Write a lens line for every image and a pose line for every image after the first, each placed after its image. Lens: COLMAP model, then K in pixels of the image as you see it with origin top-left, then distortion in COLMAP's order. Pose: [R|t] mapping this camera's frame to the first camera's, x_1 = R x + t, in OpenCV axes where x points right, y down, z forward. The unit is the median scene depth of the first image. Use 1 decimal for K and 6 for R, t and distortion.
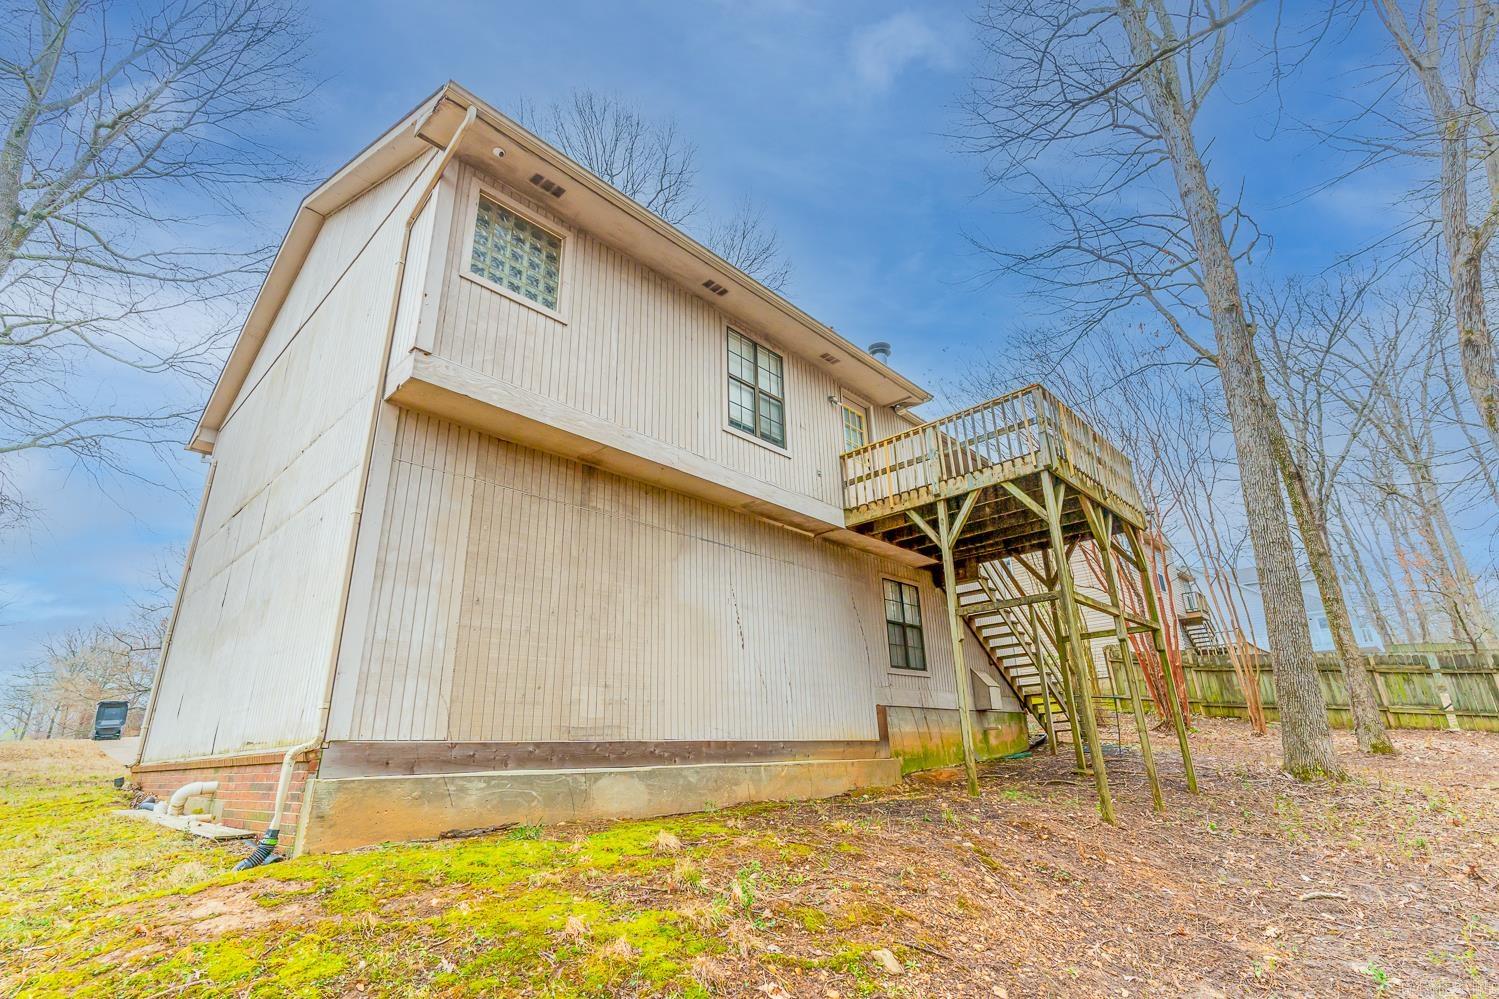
lens RADIAL K [[716.9, 0, 752.6], [0, 716.9, 498.9], [0, 0, 1]] dist [0.002889, -0.000050]
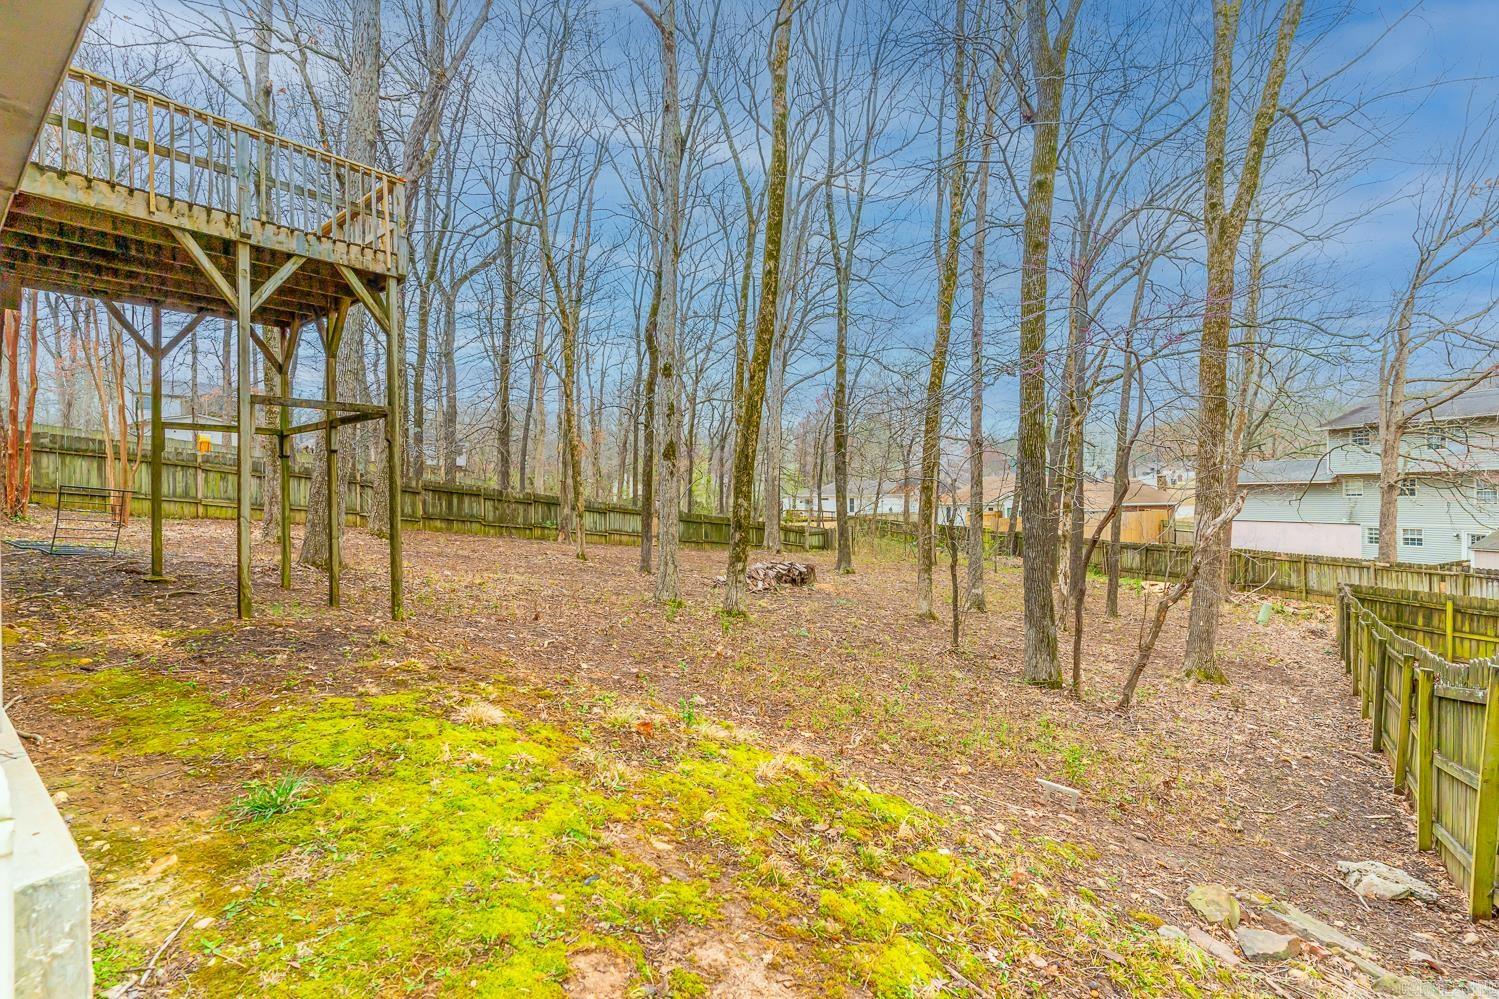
lens RADIAL K [[716.9, 0, 743.8], [0, 716.9, 508.6], [0, 0, 1]] dist [0.002889, -0.000050]
pose [[-0.045074, 0.023619, 0.998704, -0.641135], [-0.339356, 0.939908, -0.037544, 0.146643], [-0.939577, -0.340609, -0.034350, 0.602640]]
